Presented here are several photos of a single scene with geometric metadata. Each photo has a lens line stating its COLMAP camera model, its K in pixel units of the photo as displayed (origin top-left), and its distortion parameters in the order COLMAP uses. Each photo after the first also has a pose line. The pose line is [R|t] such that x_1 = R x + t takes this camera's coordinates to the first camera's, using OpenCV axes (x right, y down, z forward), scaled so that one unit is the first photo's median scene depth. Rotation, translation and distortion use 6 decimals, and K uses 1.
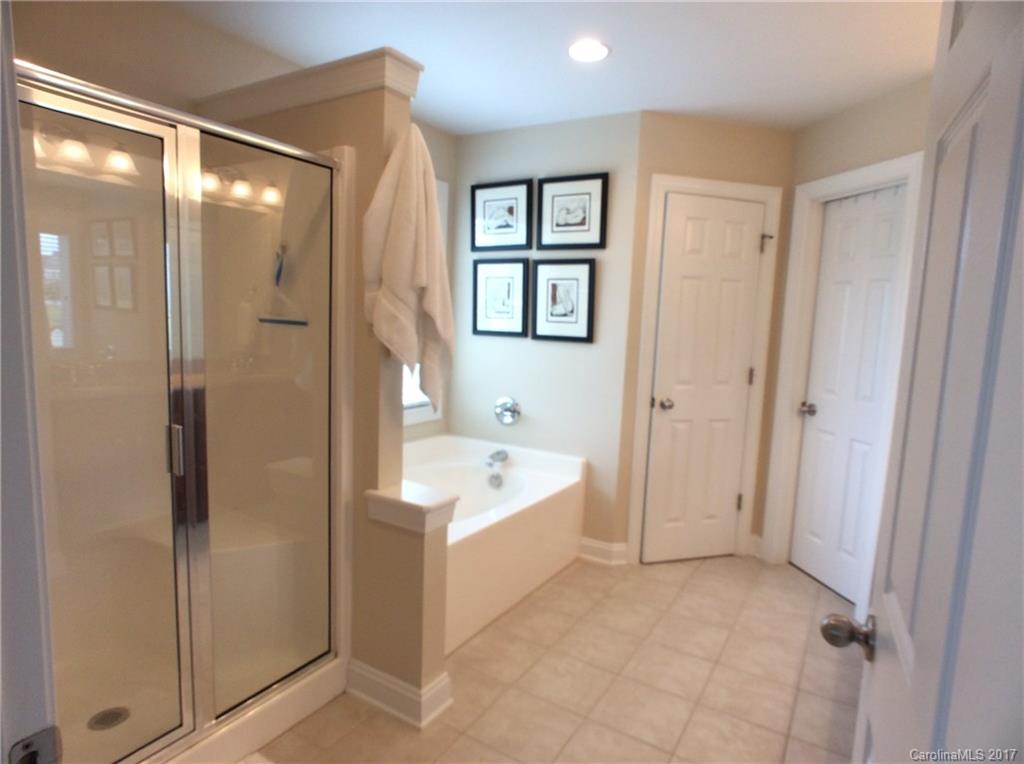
lens RADIAL K [[584.4, 0, 512.2], [0, 584.4, 380.2], [0, 0, 1]] dist [0.003226, 0.003296]
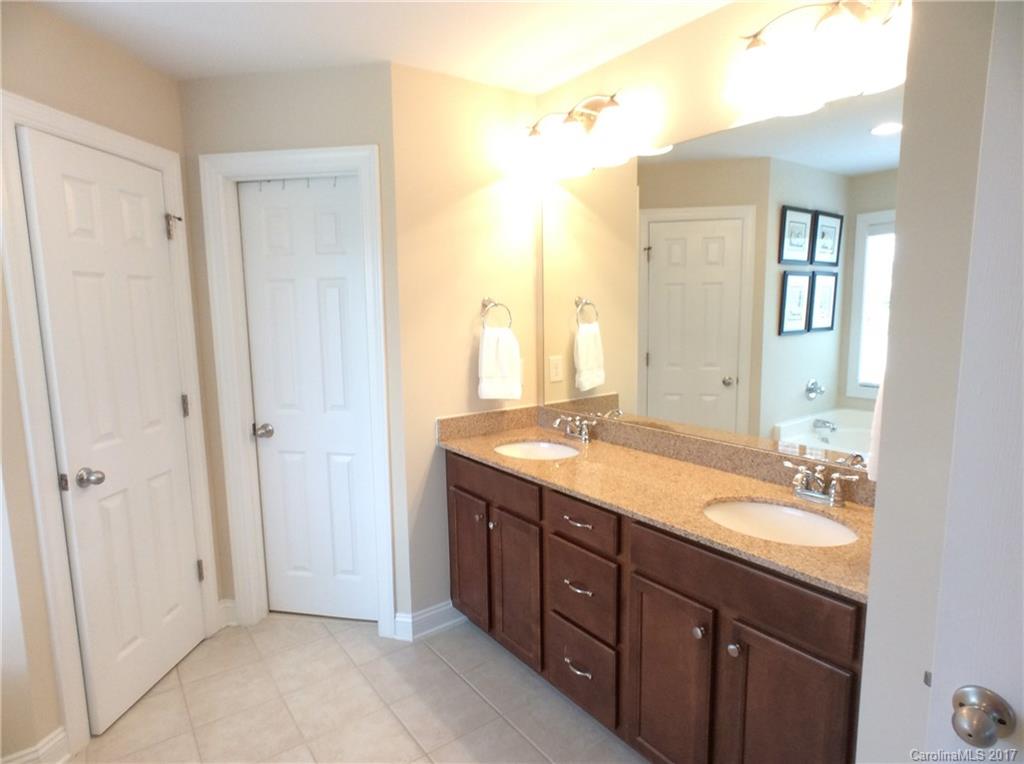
lens RADIAL K [[584.4, 0, 508.8], [0, 584.4, 388.1], [0, 0, 1]] dist [0.003226, 0.003296]
pose [[0.396760, -0.173596, 0.901358, -0.102244], [0.139568, 0.981946, 0.127681, -0.069275], [-0.907250, 0.075142, 0.413825, 0.324991]]
